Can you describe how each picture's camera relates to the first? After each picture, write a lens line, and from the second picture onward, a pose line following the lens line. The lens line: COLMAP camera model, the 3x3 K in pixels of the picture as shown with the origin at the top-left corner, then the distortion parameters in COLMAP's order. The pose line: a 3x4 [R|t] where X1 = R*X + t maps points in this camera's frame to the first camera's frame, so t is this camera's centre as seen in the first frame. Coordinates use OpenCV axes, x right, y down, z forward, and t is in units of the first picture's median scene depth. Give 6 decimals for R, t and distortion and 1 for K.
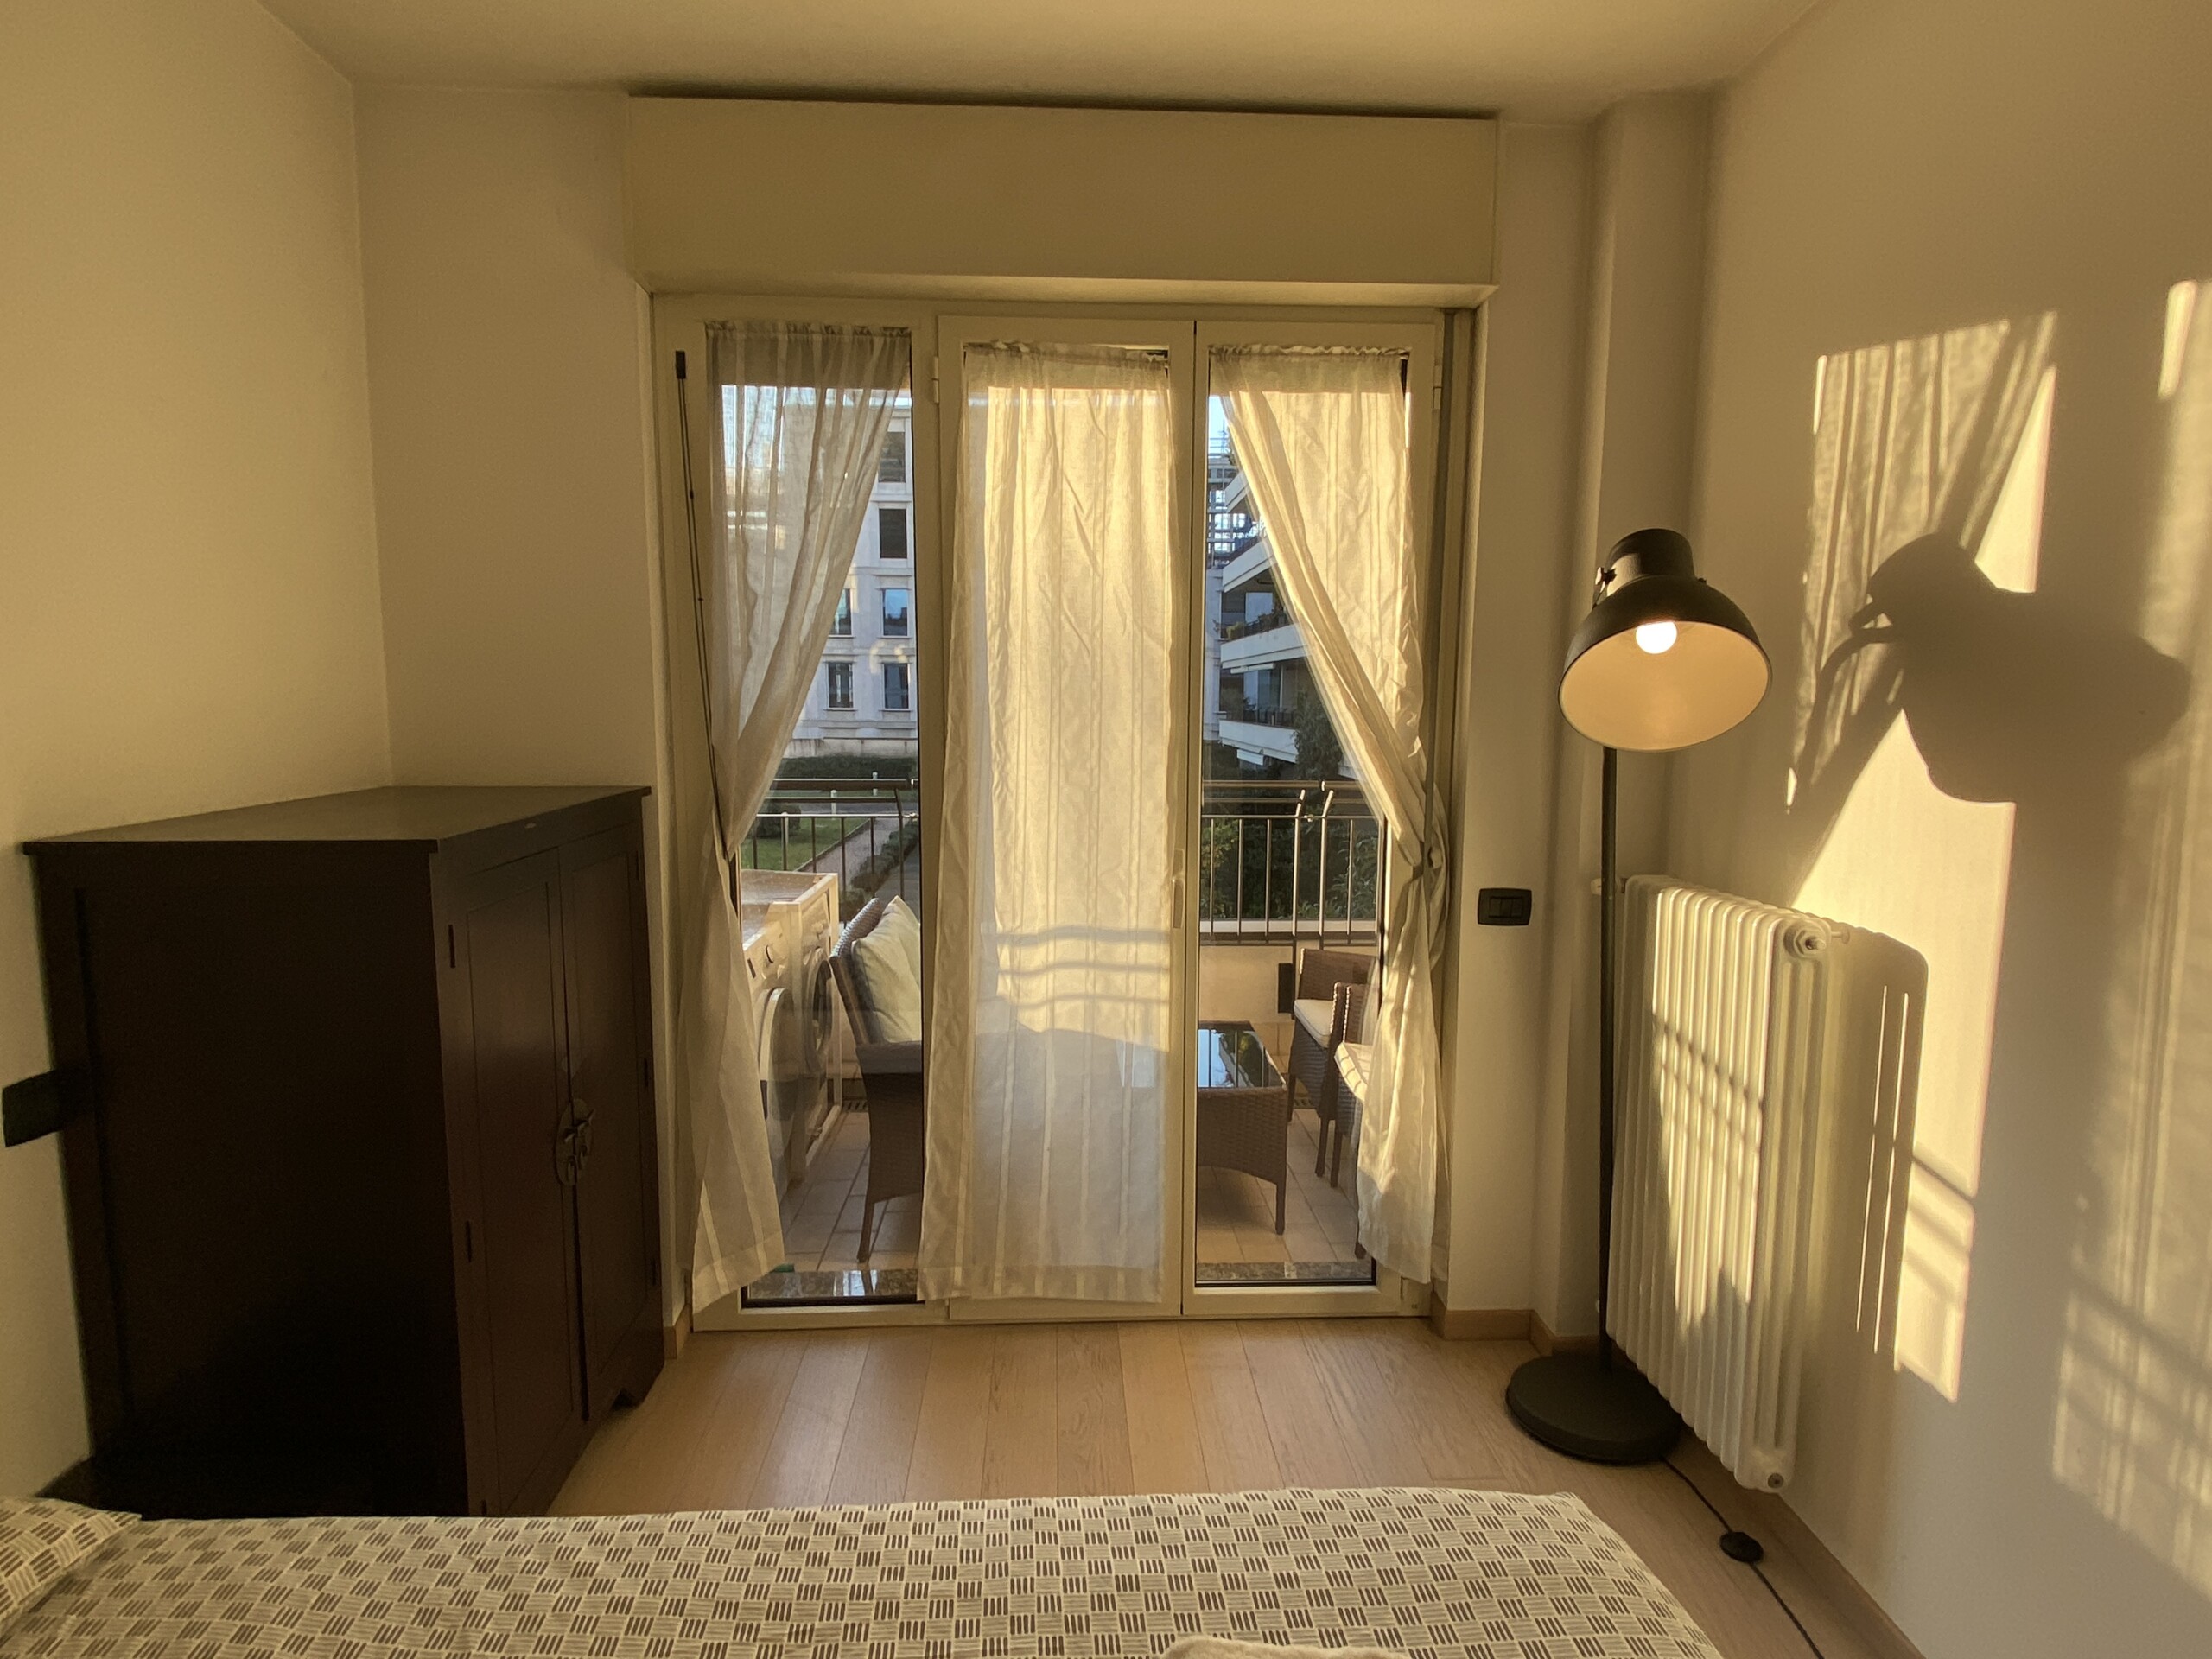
lens RADIAL K [[1217.1, 0, 1120.6], [0, 1217.1, 852.9], [0, 0, 1]] dist [0.027581, -0.028129]
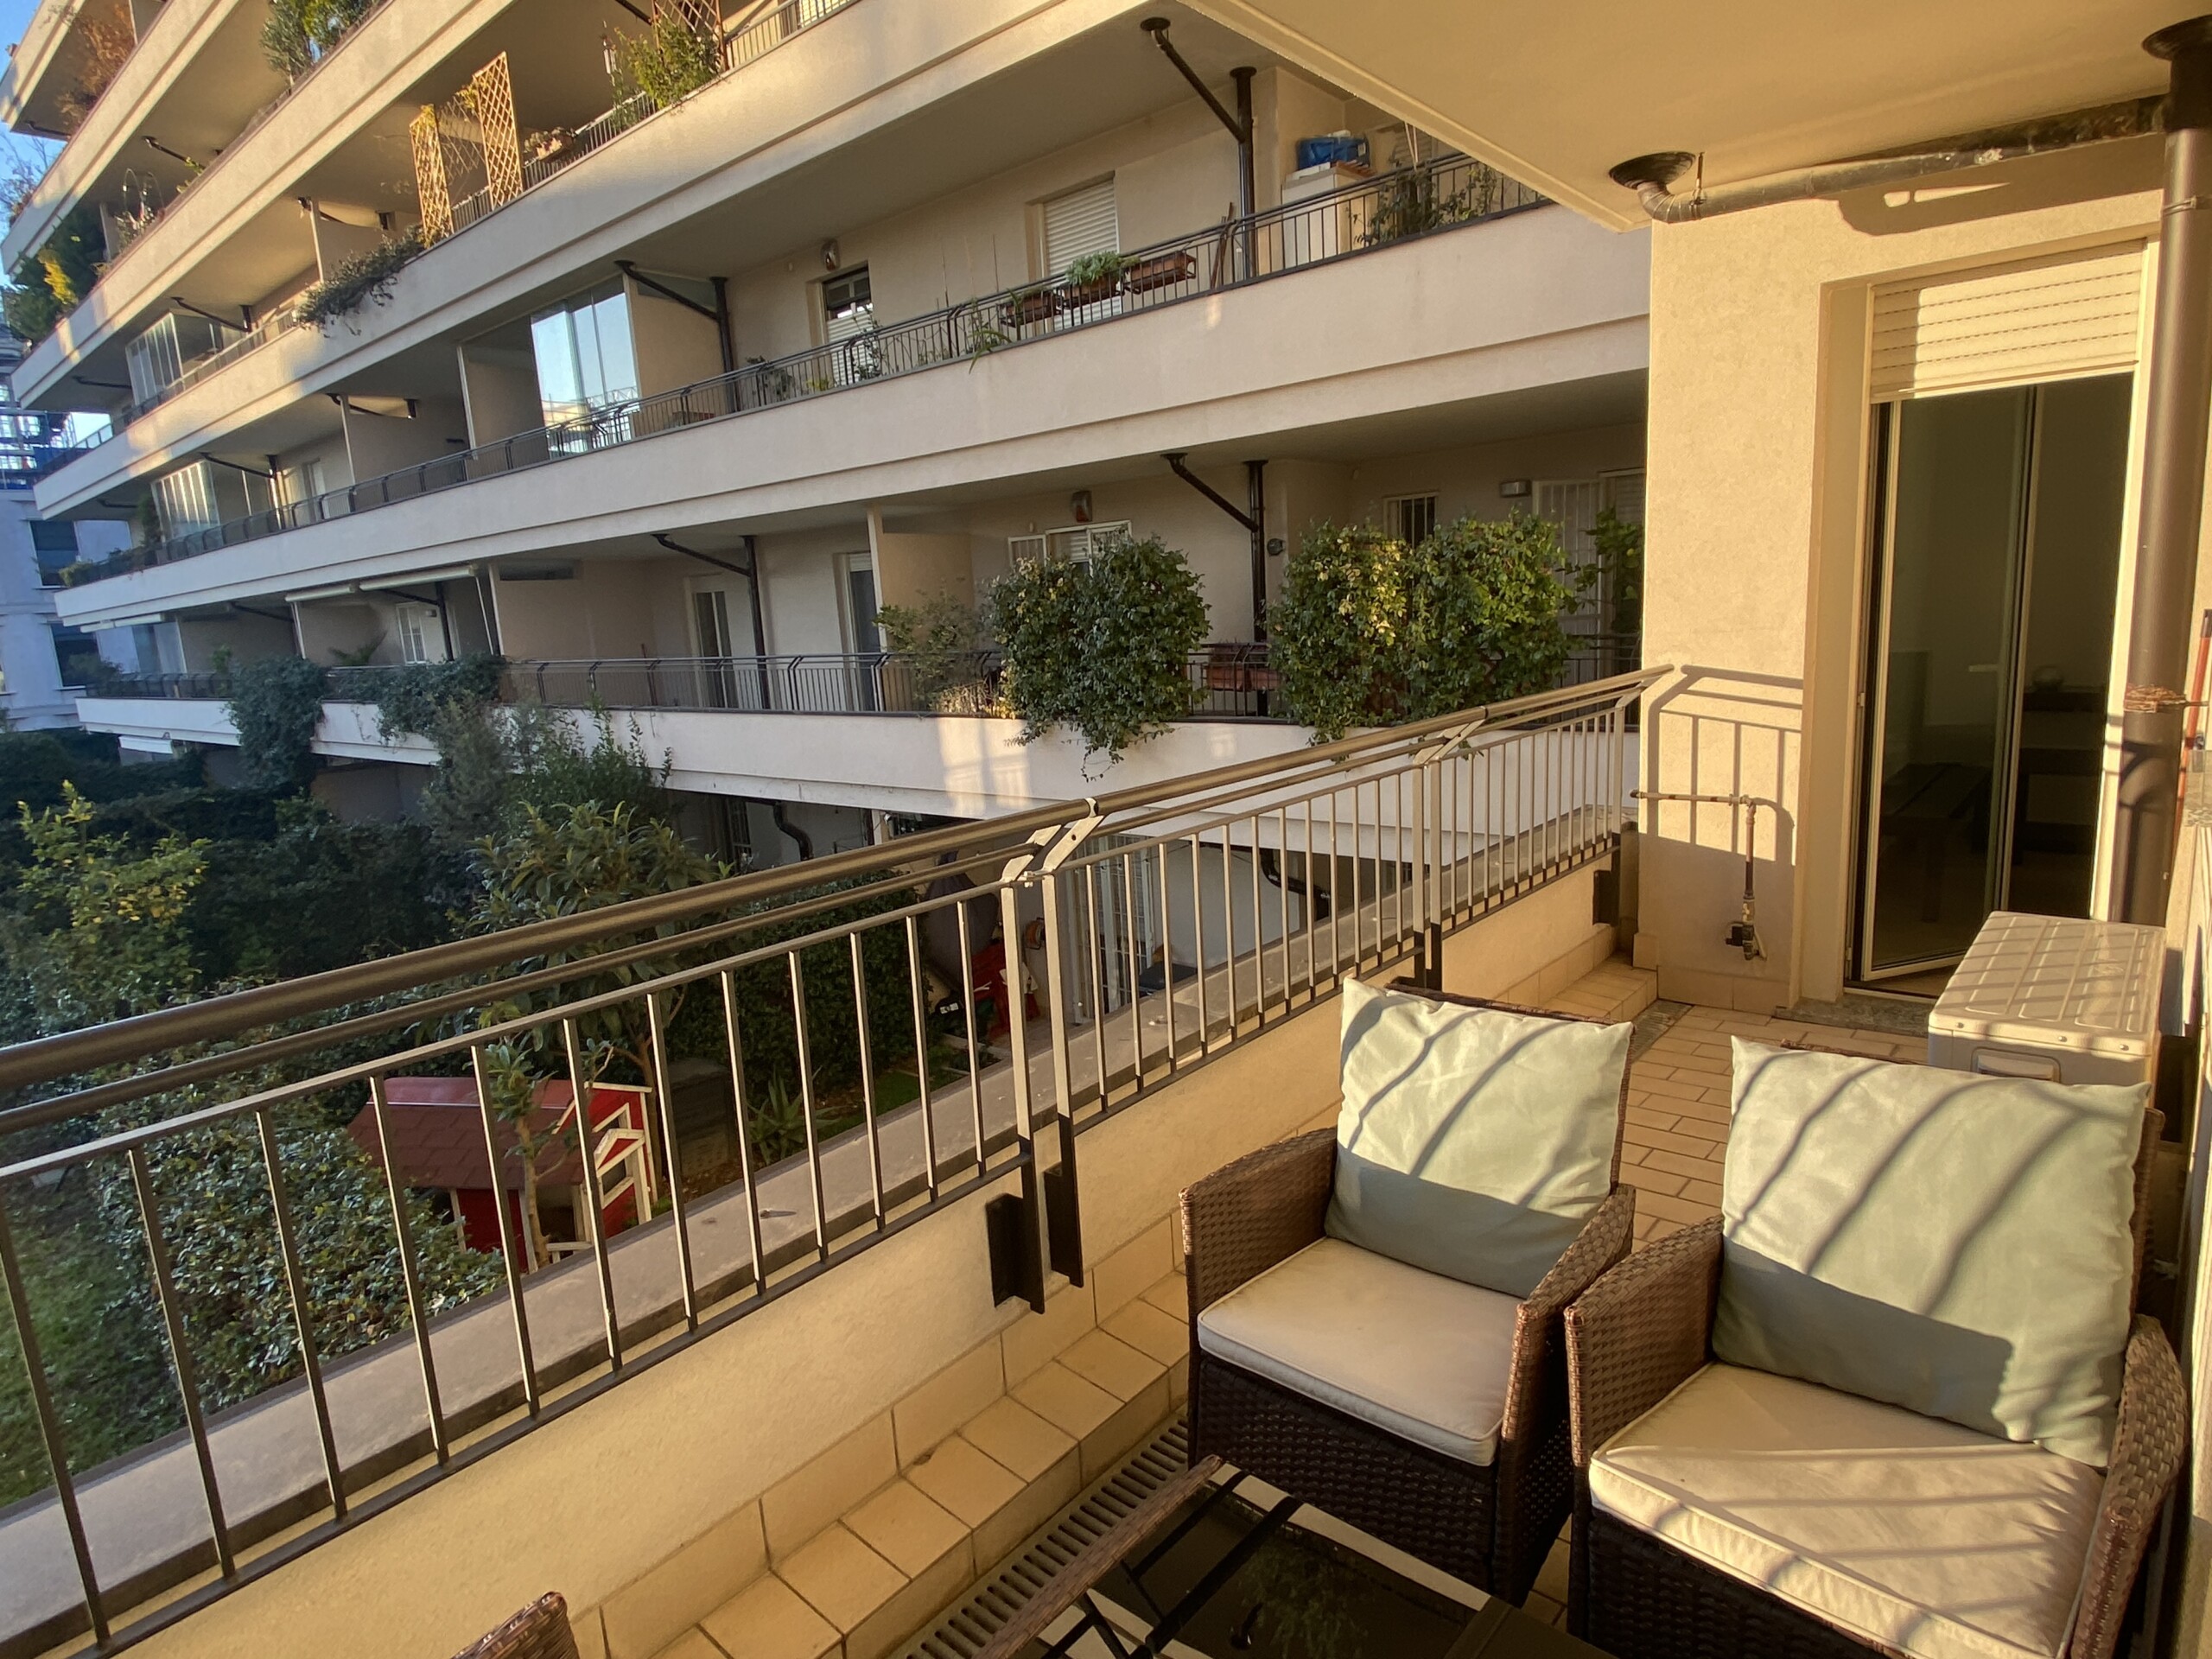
lens RADIAL K [[1217.1, 0, 1109.2], [0, 1217.1, 838.5], [0, 0, 1]] dist [0.027581, -0.028129]
pose [[0.694488, -0.178736, 0.696951, -0.257968], [0.152344, 0.983220, 0.100346, -0.164979], [-0.703192, 0.036487, 0.710064, 1.288420]]
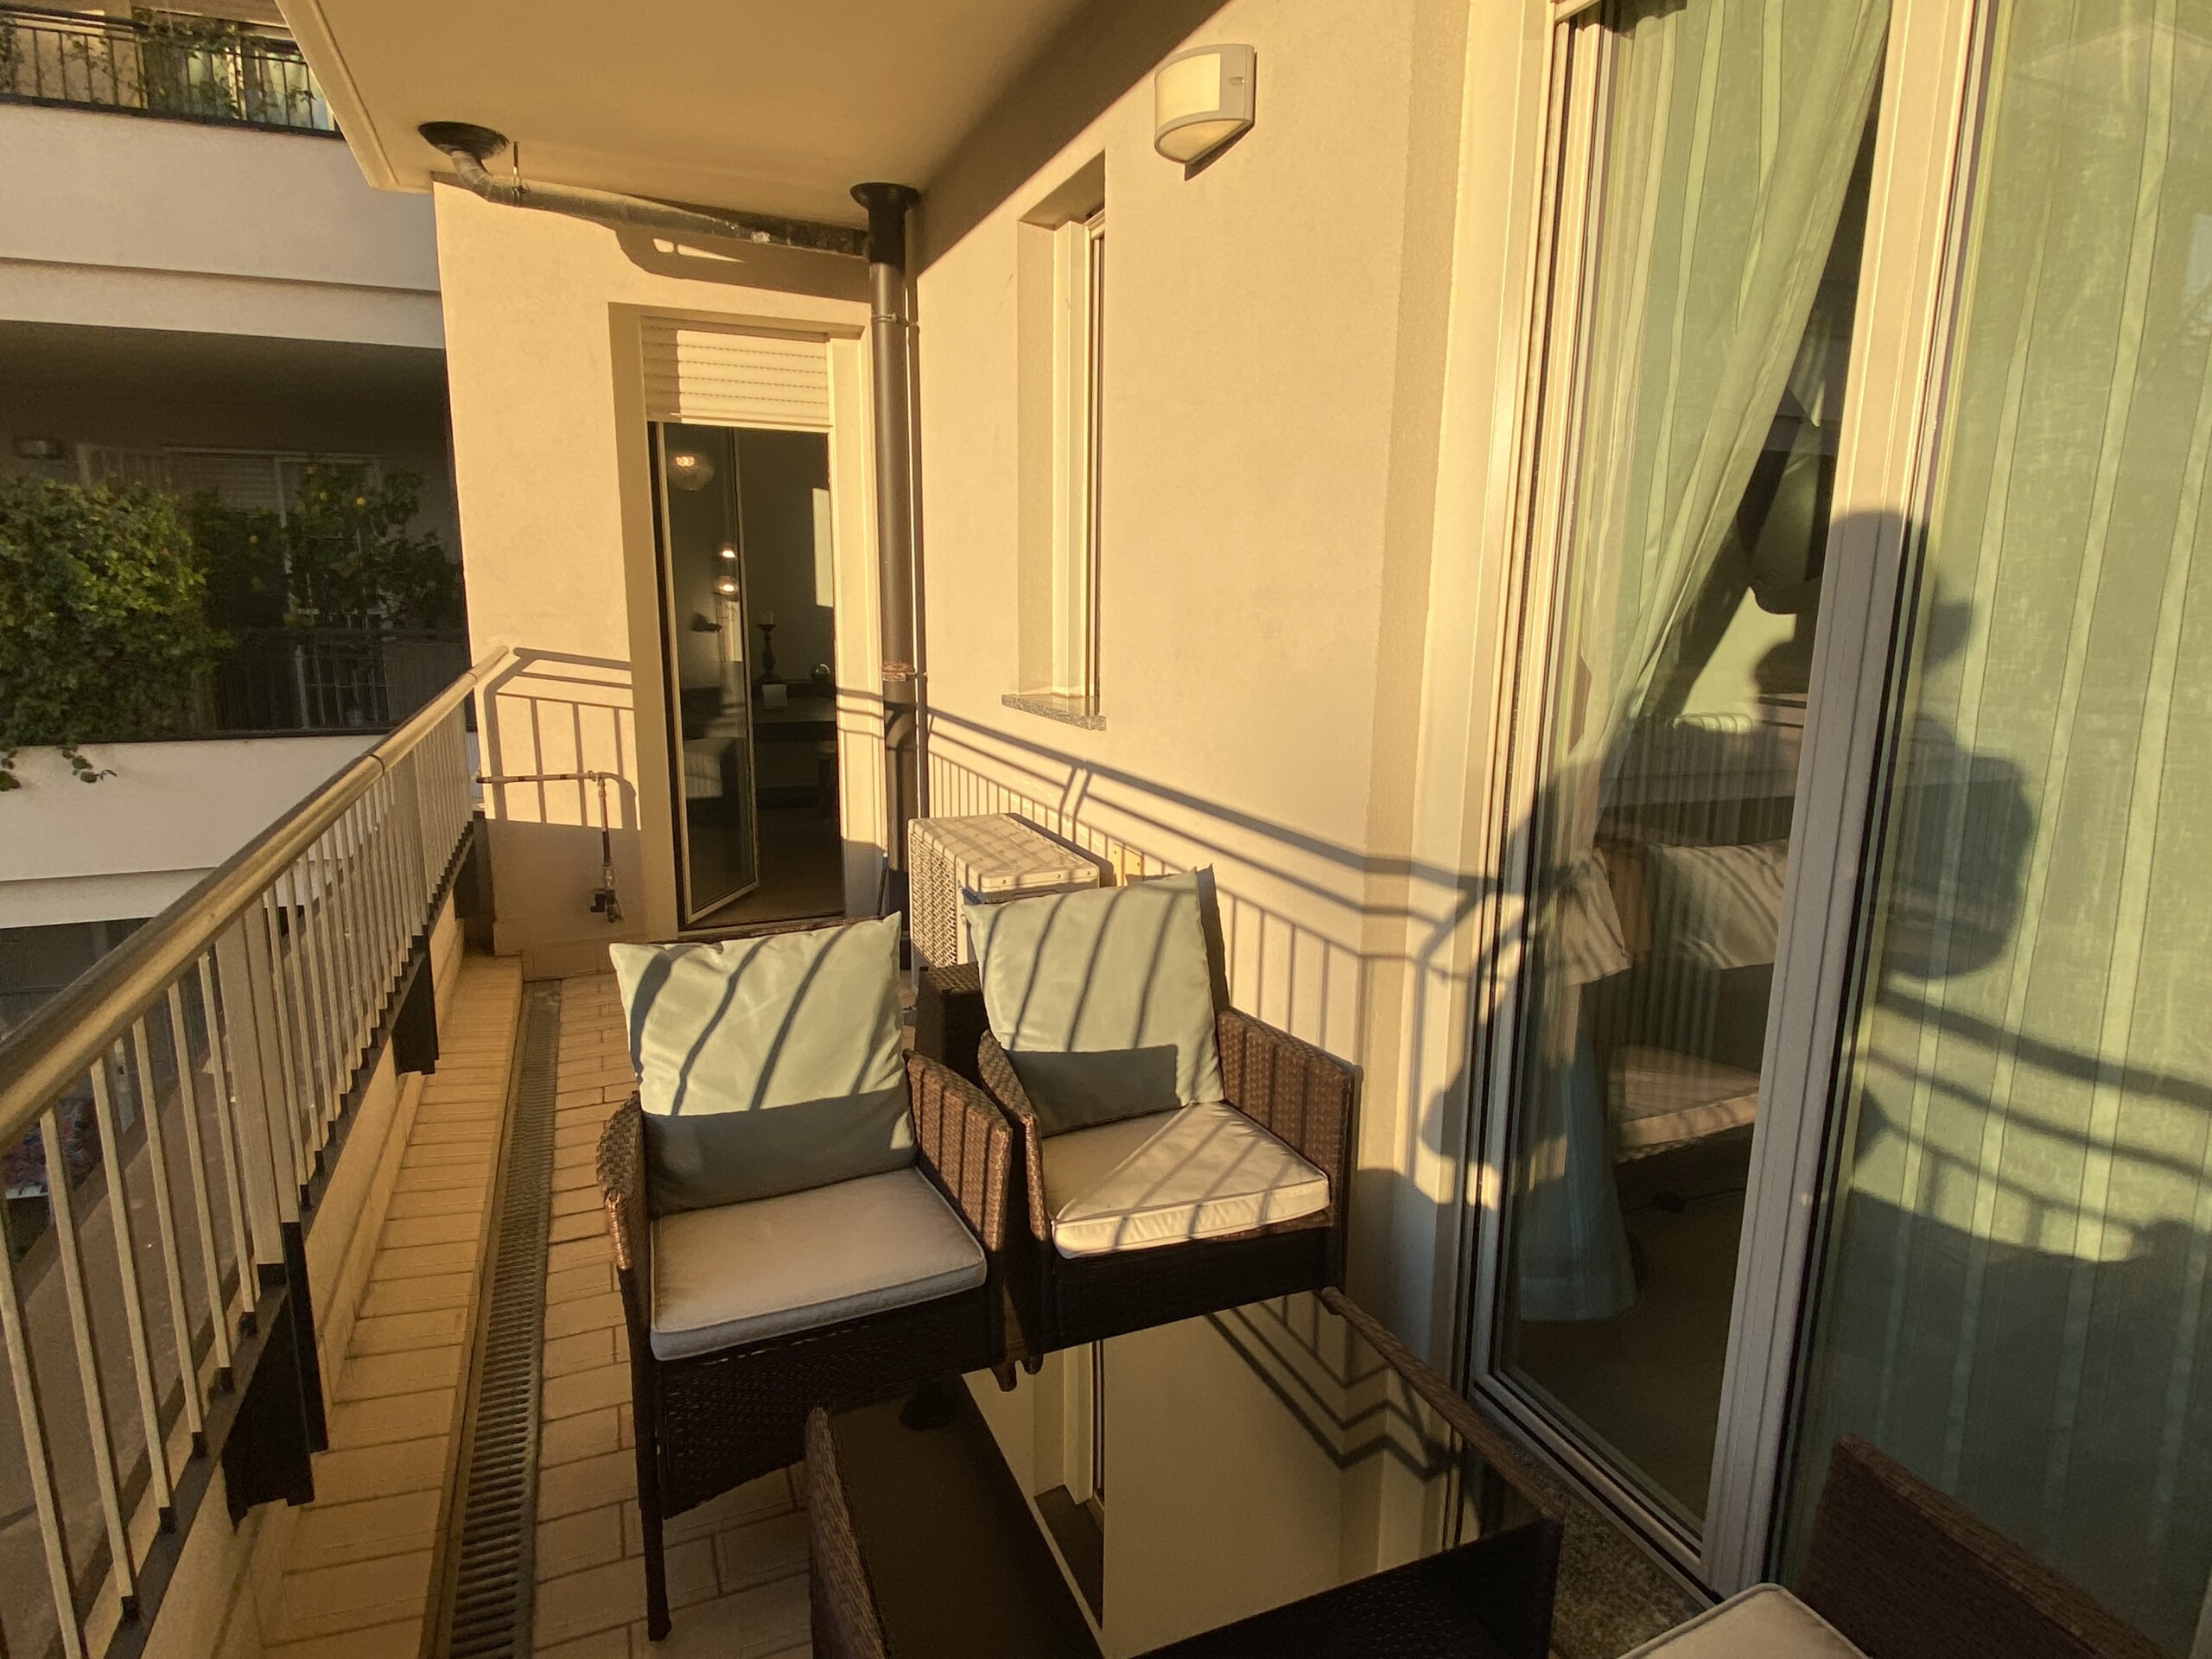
lens RADIAL K [[1217.1, 0, 1096.3], [0, 1217.1, 844.1], [0, 0, 1]] dist [0.027581, -0.028129]
pose [[-0.336783, -0.199732, 0.920155, -0.379940], [0.110204, 0.962165, 0.249186, -0.181494], [-0.935111, 0.185327, -0.302029, 1.704106]]
